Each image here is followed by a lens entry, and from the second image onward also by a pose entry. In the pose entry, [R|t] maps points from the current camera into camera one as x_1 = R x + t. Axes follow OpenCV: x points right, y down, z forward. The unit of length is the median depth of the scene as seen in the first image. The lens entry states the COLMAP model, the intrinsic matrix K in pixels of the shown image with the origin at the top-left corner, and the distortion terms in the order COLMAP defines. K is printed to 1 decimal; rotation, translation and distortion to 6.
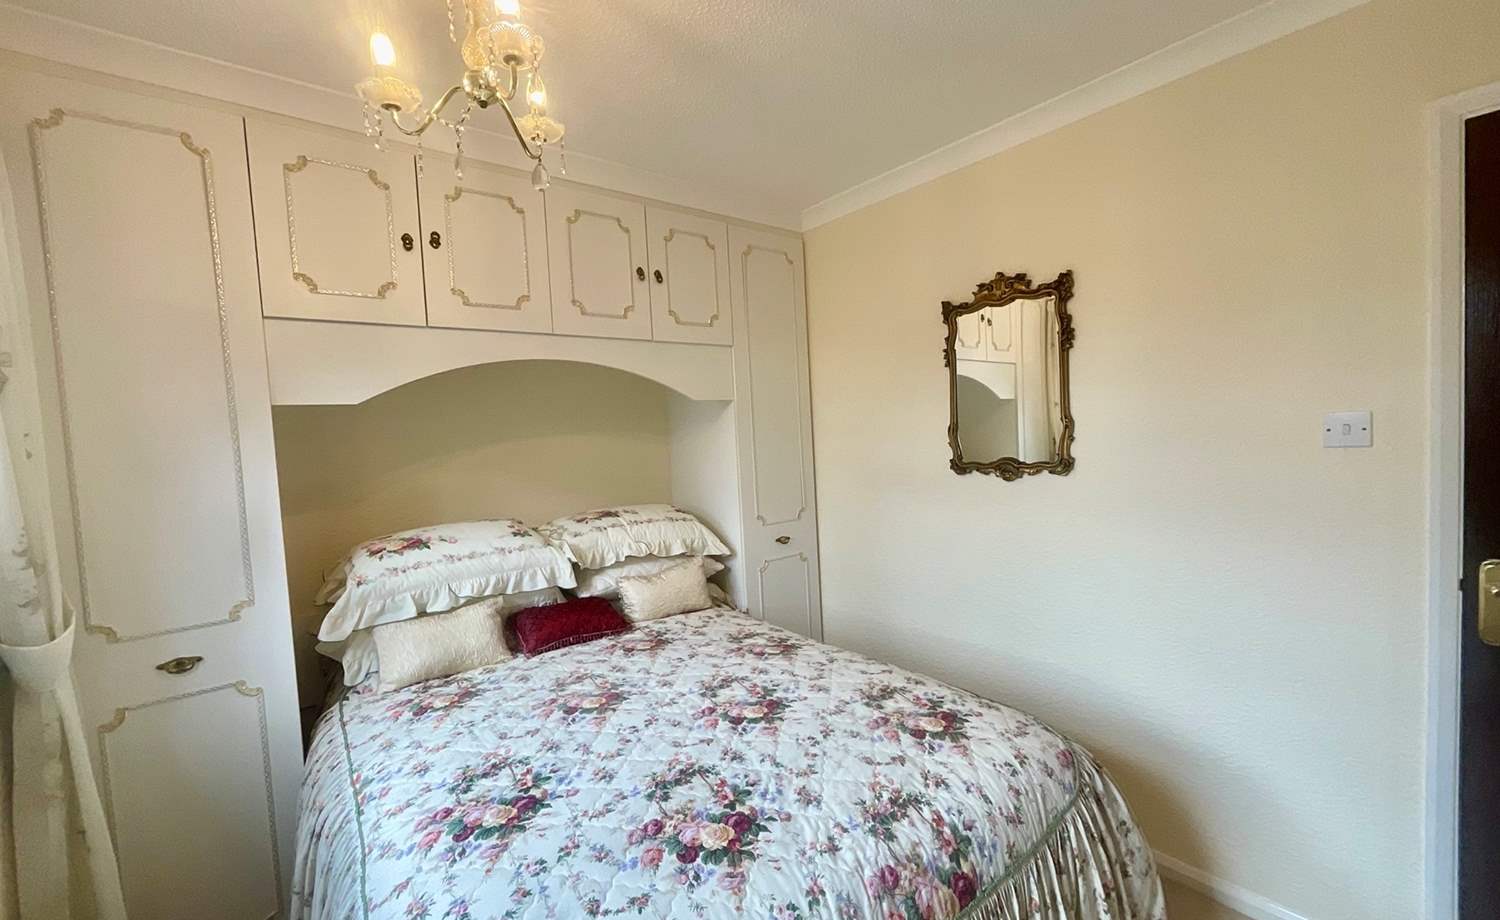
lens RADIAL K [[609.6, 0, 752.2], [0, 609.6, 459.9], [0, 0, 1]] dist [0.000558, 0.000565]
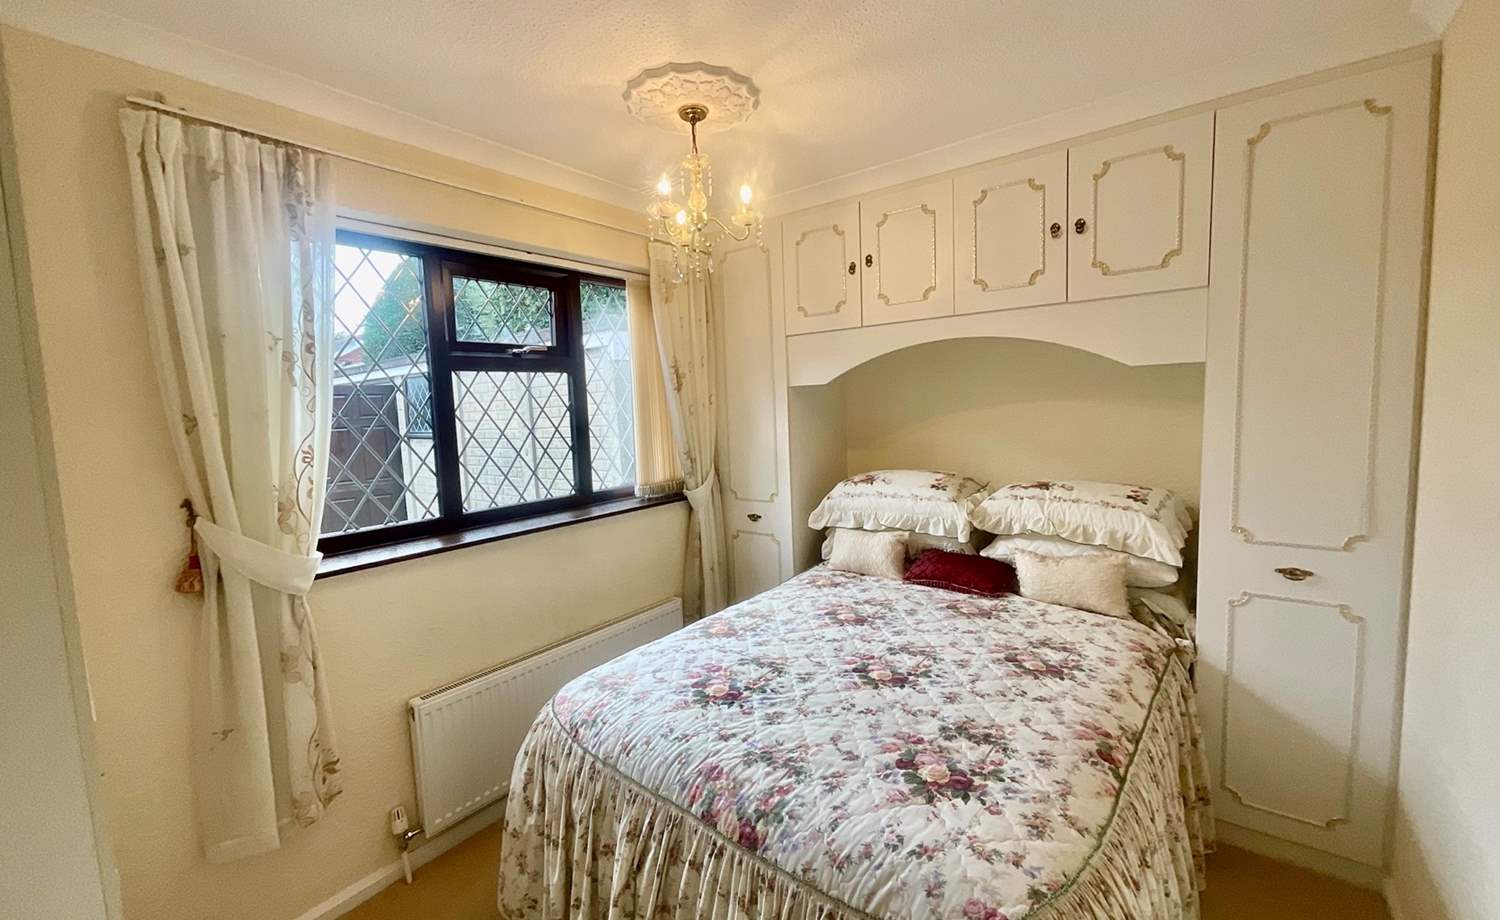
lens RADIAL K [[609.6, 0, 752.2], [0, 609.6, 459.9], [0, 0, 1]] dist [0.000558, 0.000565]
pose [[0.230993, 0.130440, -0.964172, 0.957902], [-0.022337, 0.991422, 0.128775, -0.108758], [0.972699, -0.008209, 0.231926, 0.518657]]
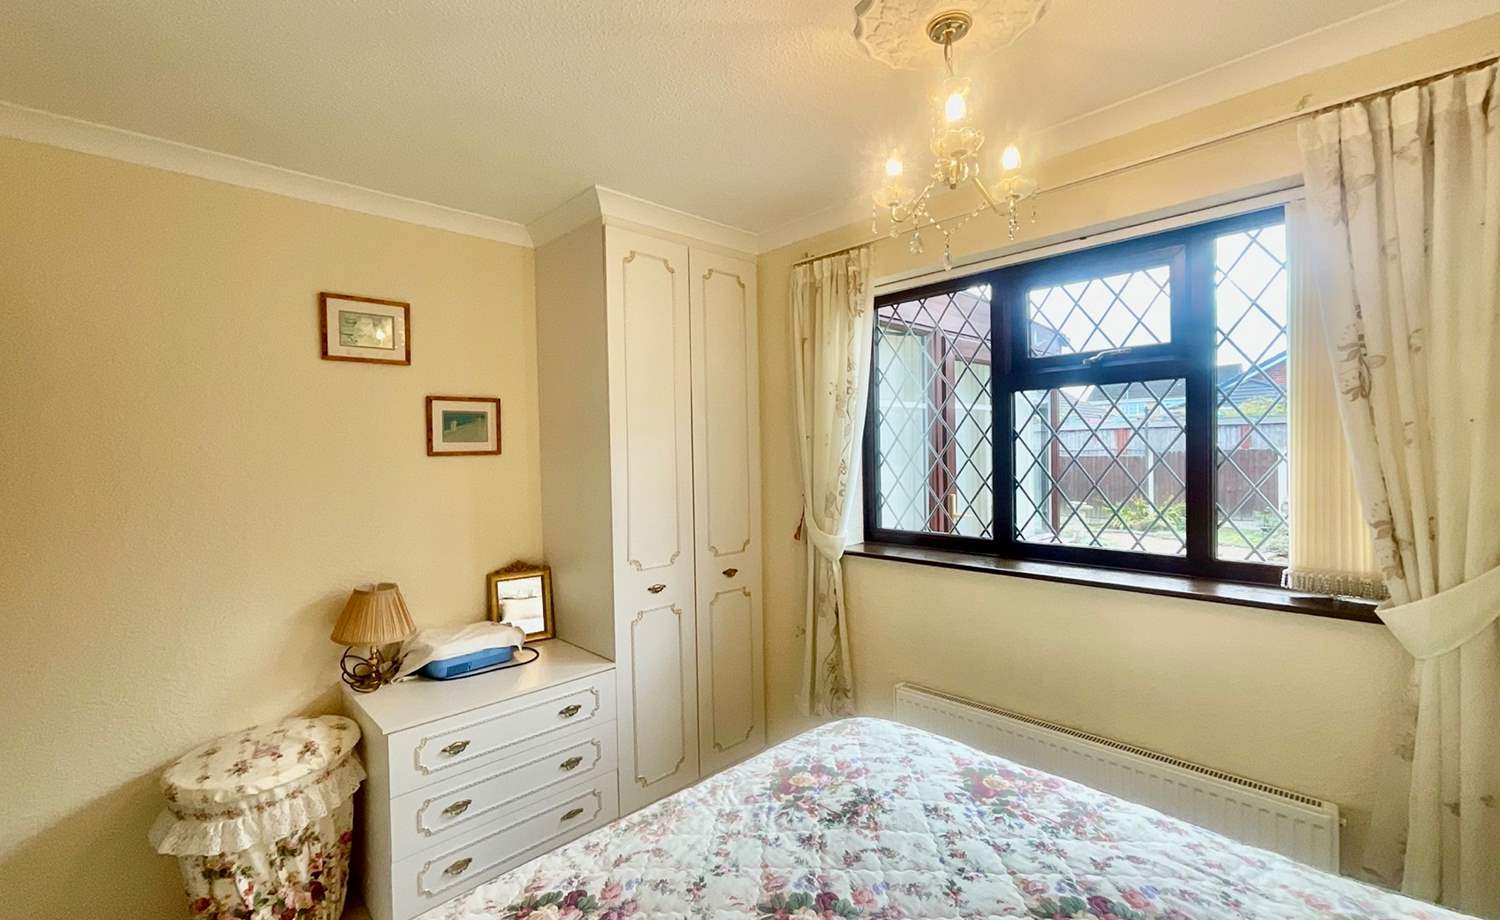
lens RADIAL K [[638.6, 0, 750.0], [0, 638.6, 460.0], [0, 0, 1]] dist [-0.000307, 0.000070]
pose [[-0.993991, 0.074958, -0.079772, 0.075760], [0.069018, 0.994808, 0.074784, -0.112152], [0.084963, 0.068829, -0.994004, 1.605127]]
